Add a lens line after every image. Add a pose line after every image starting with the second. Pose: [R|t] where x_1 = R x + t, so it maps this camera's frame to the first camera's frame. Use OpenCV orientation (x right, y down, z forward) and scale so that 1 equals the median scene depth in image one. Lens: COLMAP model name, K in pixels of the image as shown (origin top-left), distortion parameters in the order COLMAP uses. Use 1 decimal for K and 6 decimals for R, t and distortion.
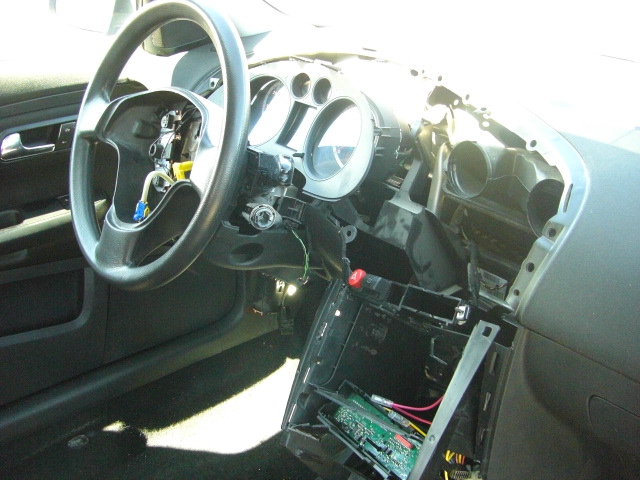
lens RADIAL K [[725.3, 0, 322.2], [0, 725.3, 236.4], [0, 0, 1]] dist [-0.146339, 0.000000]
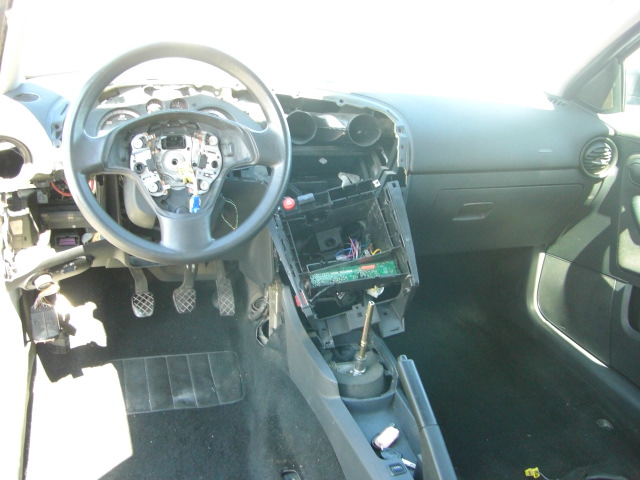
lens RADIAL K [[725.3, 0, 318.9], [0, 725.3, 240.5], [0, 0, 1]] dist [-0.146339, 0.000000]
pose [[0.384141, -0.297797, 0.873929, -1.218065], [0.352787, 0.922073, 0.159132, -0.089841], [-0.853216, 0.247182, 0.459265, 0.196061]]
